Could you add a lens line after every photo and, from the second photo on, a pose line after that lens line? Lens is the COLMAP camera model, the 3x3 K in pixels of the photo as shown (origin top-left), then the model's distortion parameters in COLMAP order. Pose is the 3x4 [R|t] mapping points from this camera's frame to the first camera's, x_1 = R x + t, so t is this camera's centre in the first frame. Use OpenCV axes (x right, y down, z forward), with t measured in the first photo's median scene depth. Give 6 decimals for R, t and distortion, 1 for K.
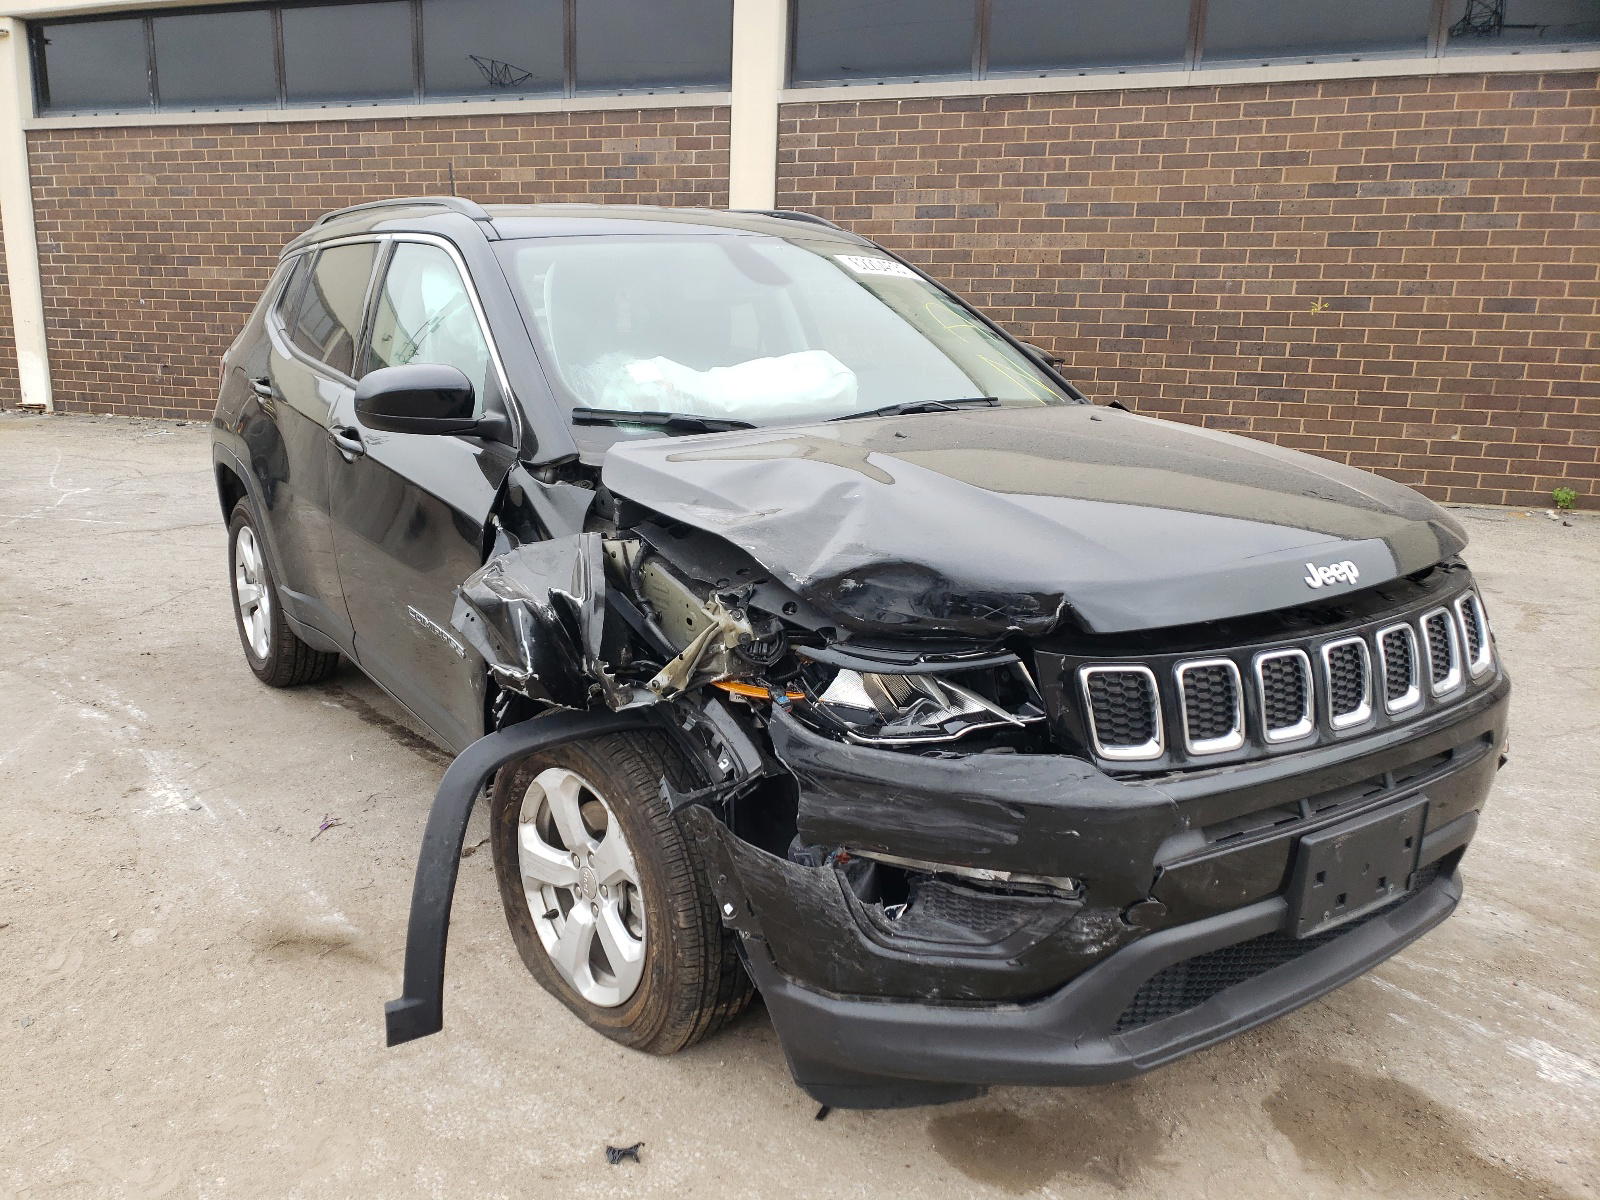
lens RADIAL K [[1285.0, 0, 778.6], [0, 1285.0, 610.5], [0, 0, 1]] dist [0.149771, -0.243269]
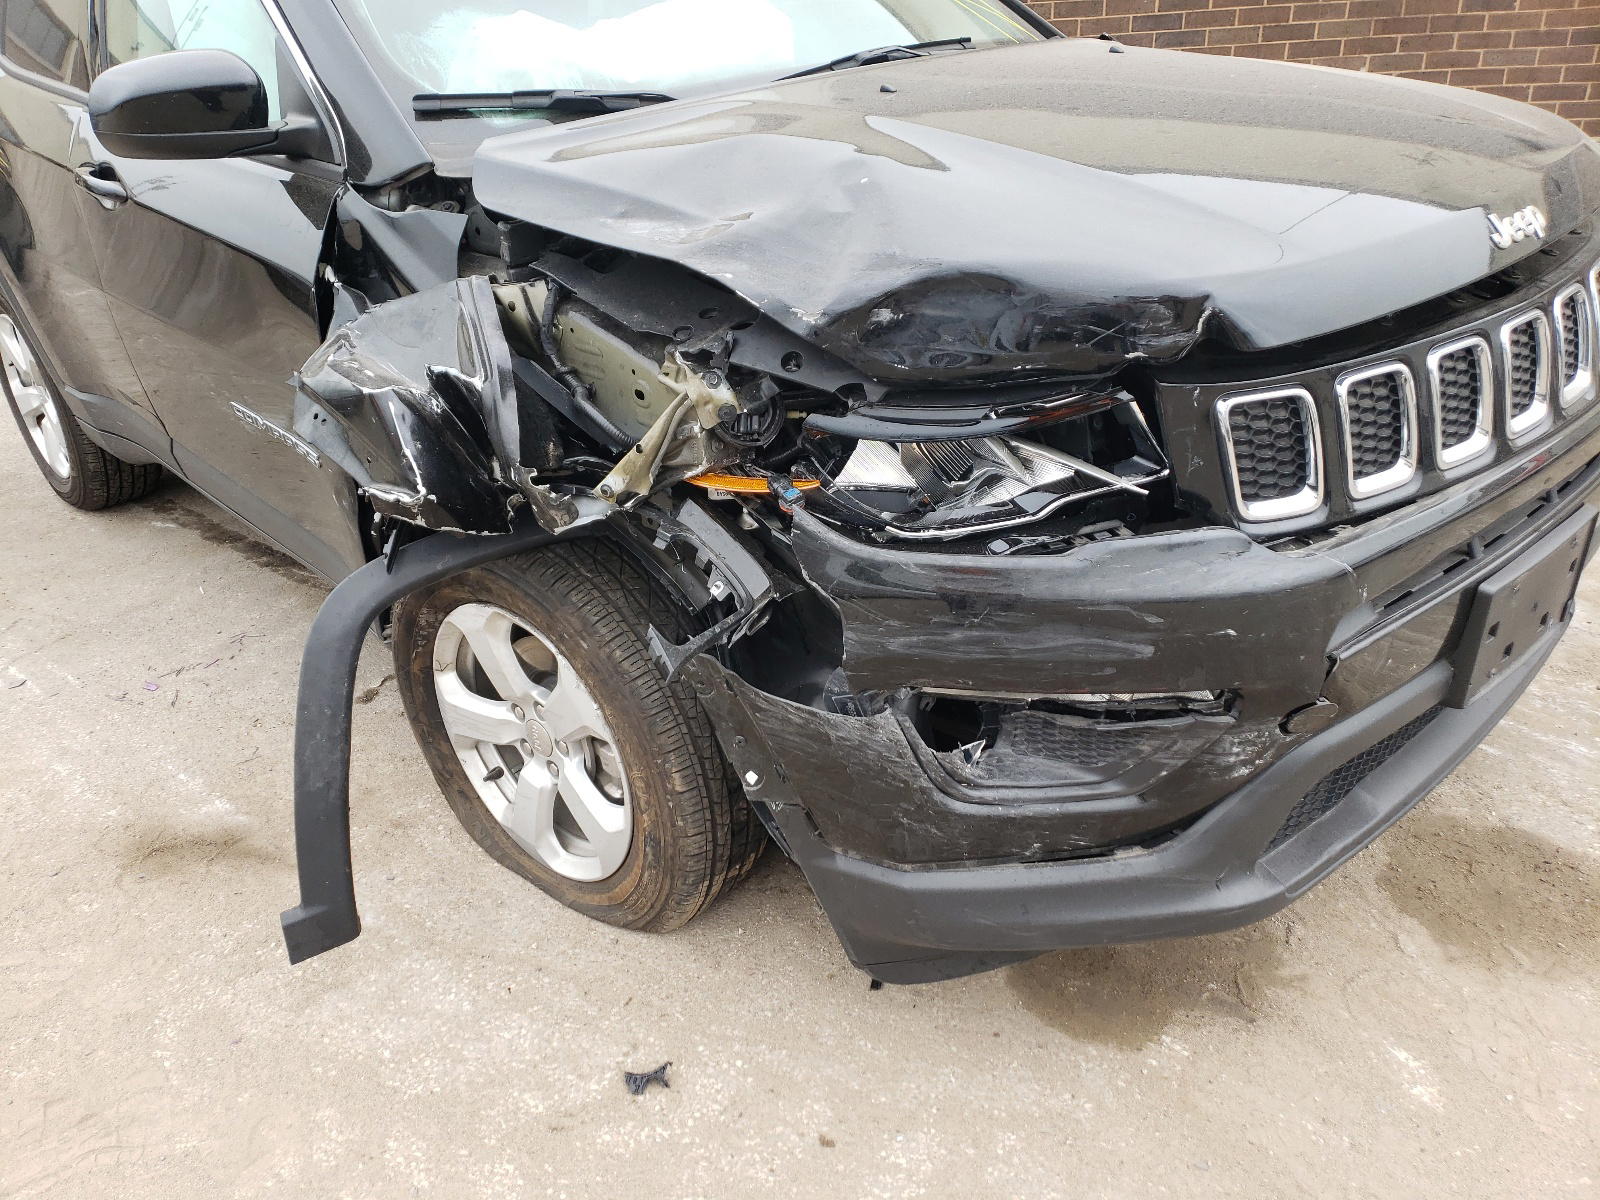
lens RADIAL K [[1285.0, 0, 778.6], [0, 1285.0, 610.5], [0, 0, 1]] dist [0.149771, -0.243269]
pose [[0.988296, -0.128086, 0.082851, -0.067774], [0.108013, 0.971097, 0.212846, -0.019025], [-0.107719, -0.201406, 0.973567, 0.274424]]
